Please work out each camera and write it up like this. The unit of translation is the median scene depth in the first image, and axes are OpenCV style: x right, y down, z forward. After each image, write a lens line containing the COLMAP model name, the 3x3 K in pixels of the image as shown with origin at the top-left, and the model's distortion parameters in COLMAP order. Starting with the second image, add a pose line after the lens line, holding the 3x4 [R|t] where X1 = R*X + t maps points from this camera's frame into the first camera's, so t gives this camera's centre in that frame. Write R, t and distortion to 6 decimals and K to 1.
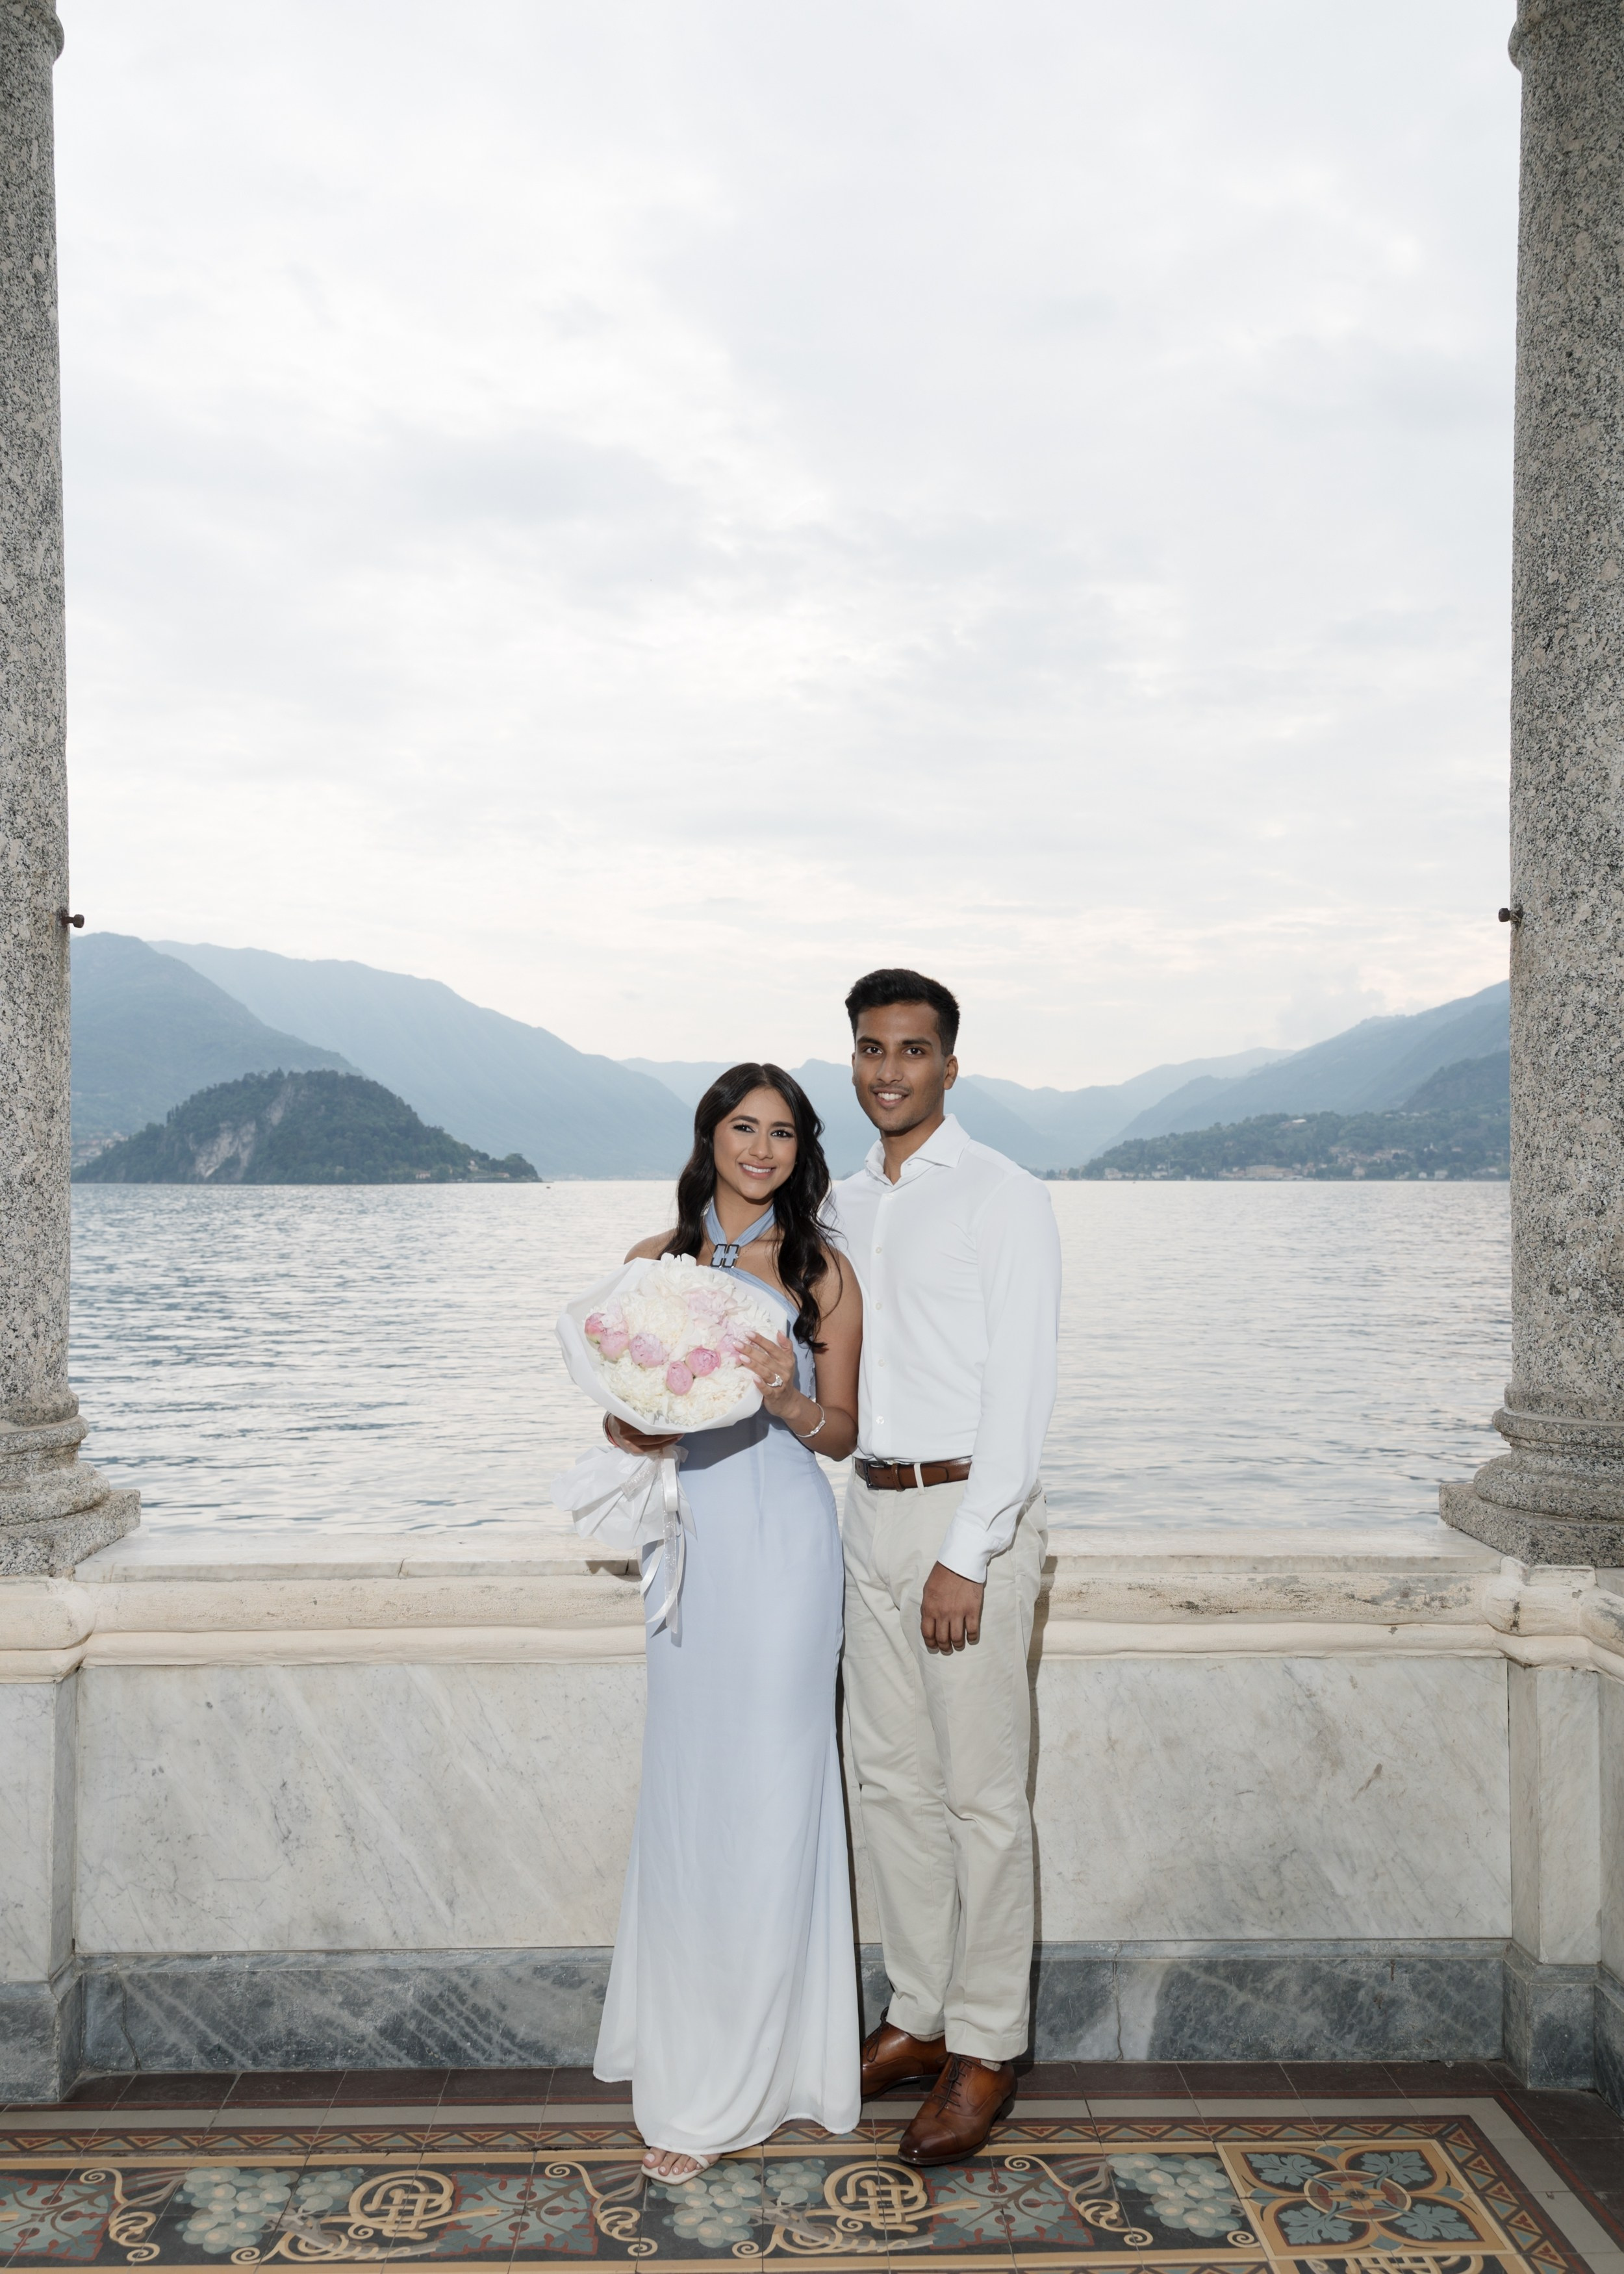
lens RADIAL K [[1996.0, 0, 804.9], [0, 1996.0, 1118.5], [0, 0, 1]] dist [0.040109, -0.045523]
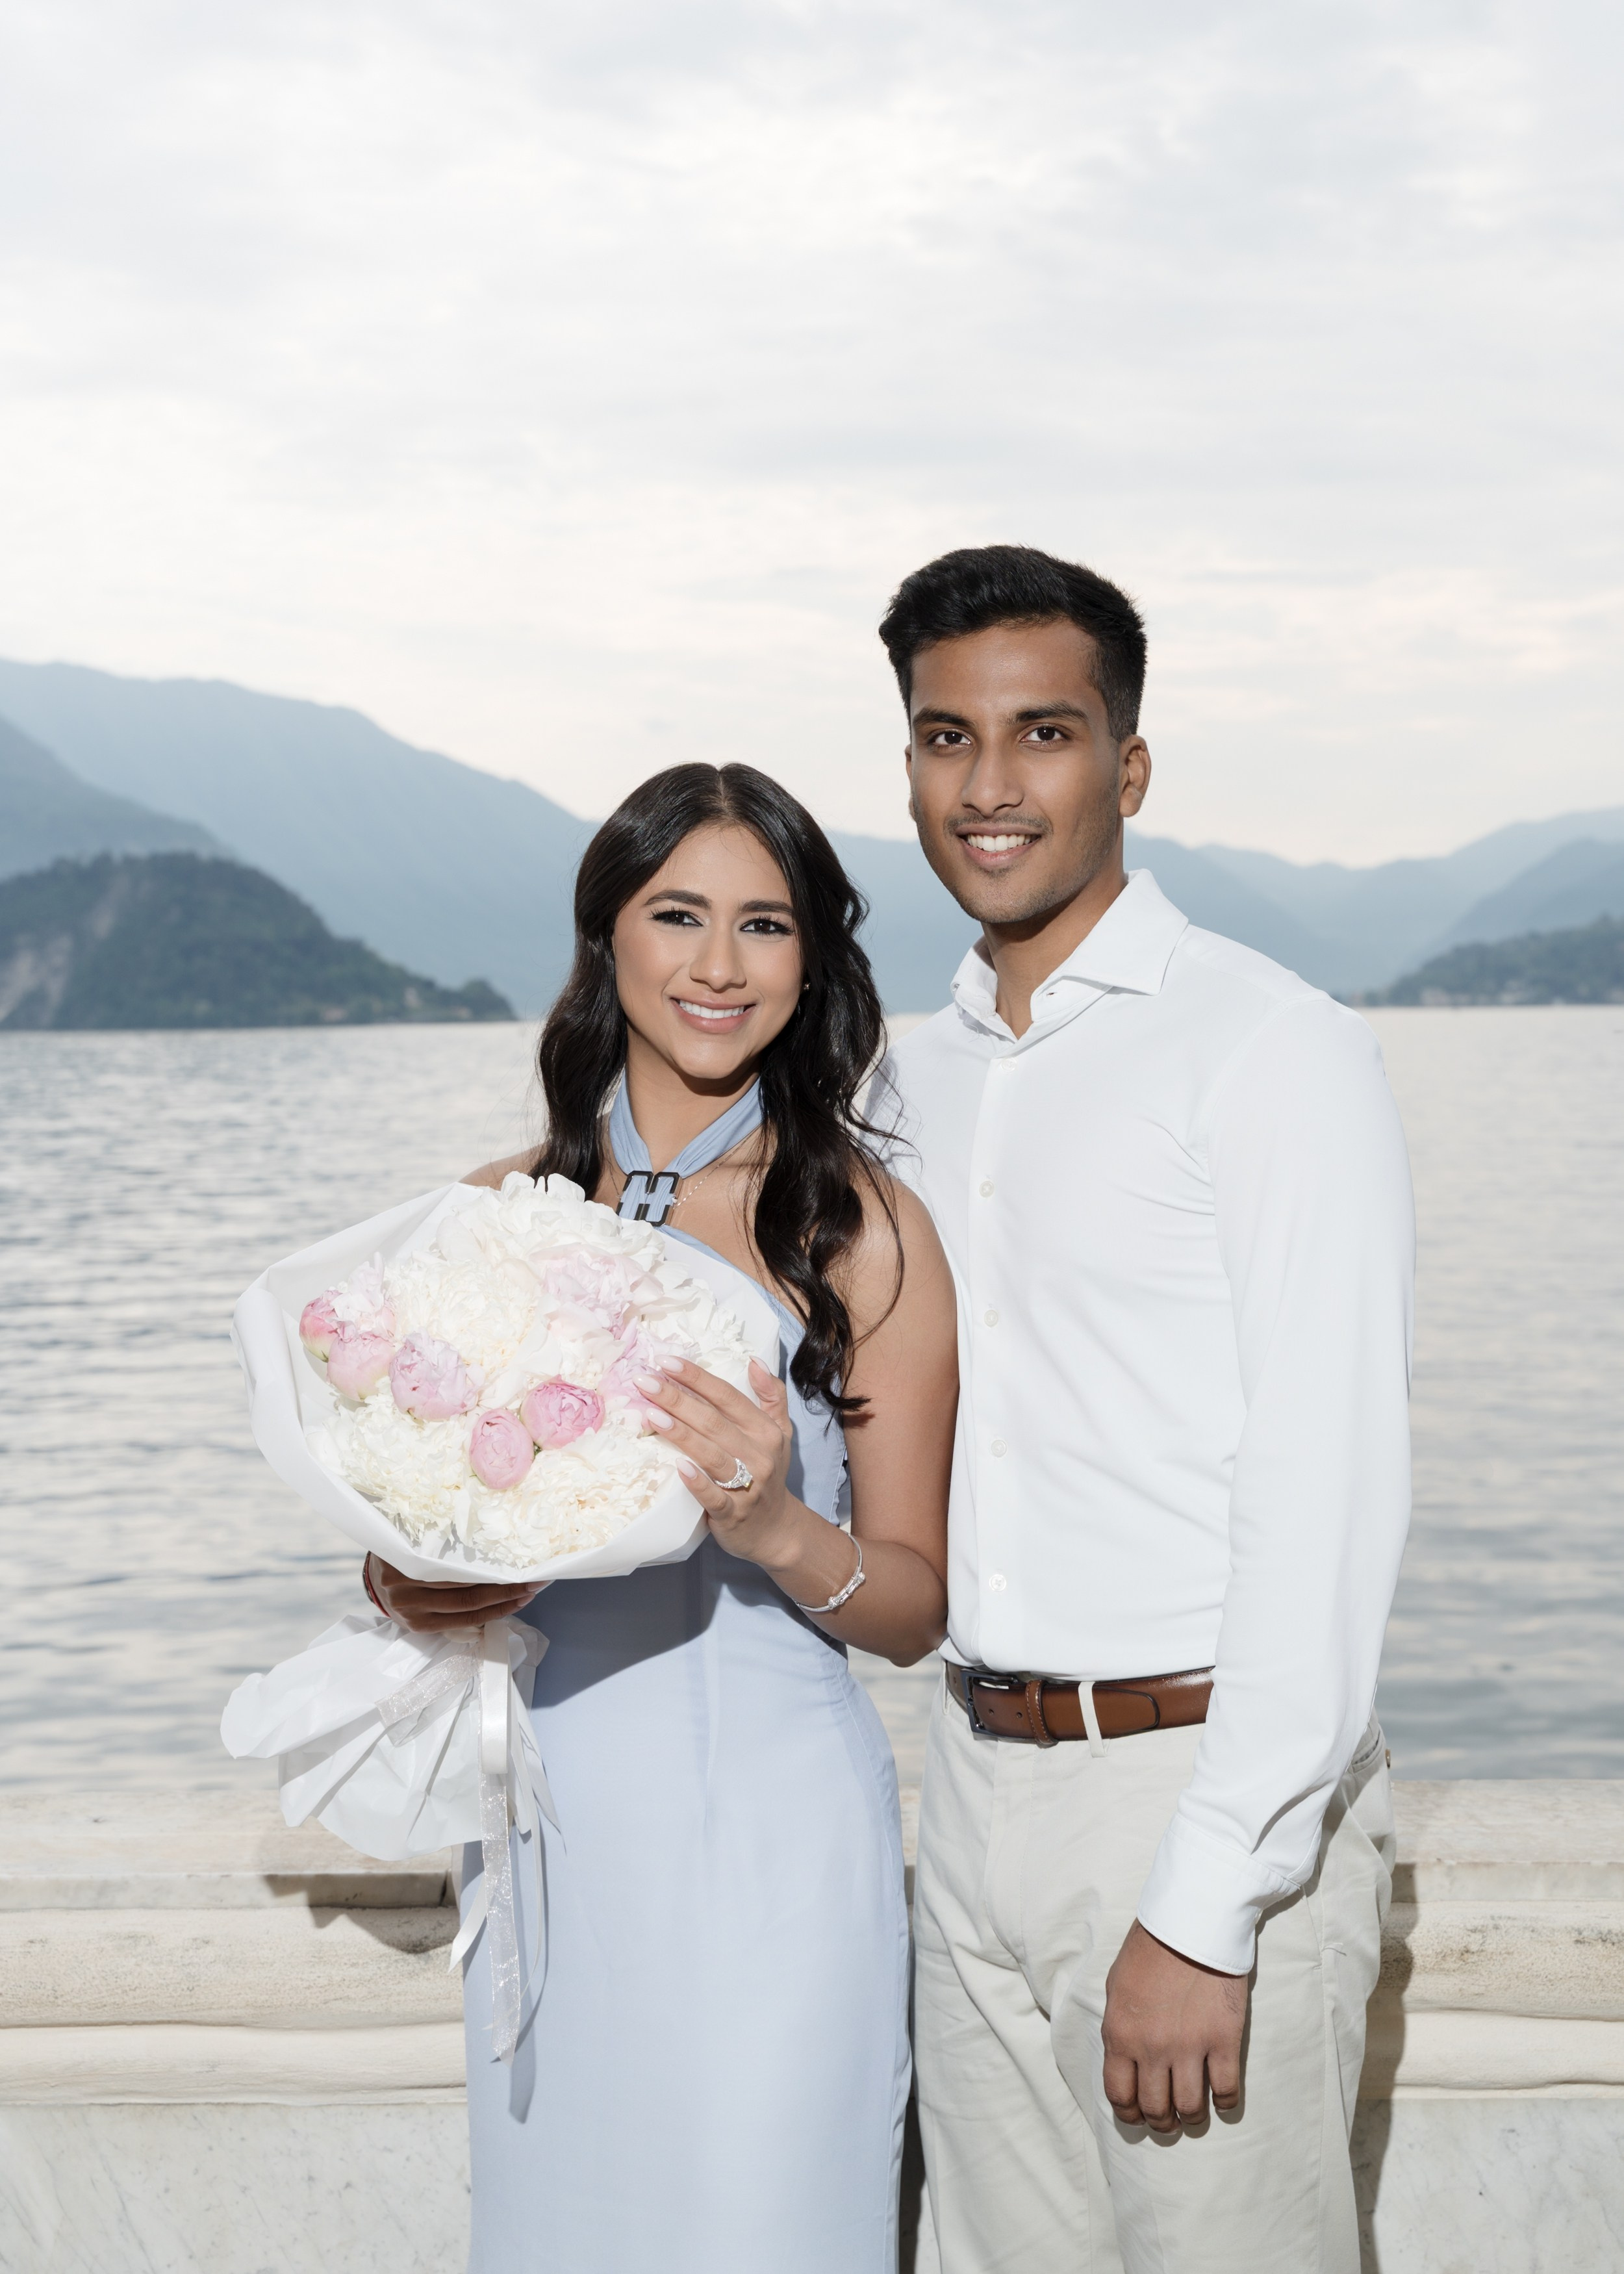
lens RADIAL K [[3188.5, 0, 812.0], [0, 3188.5, 1137.0], [0, 0, 1]] dist [-0.028612, 0.705655]
pose [[0.999135, -0.009741, -0.040430, 0.024269], [0.012515, 0.997543, 0.068935, 0.008044], [0.039659, -0.069382, 0.996802, 0.303369]]
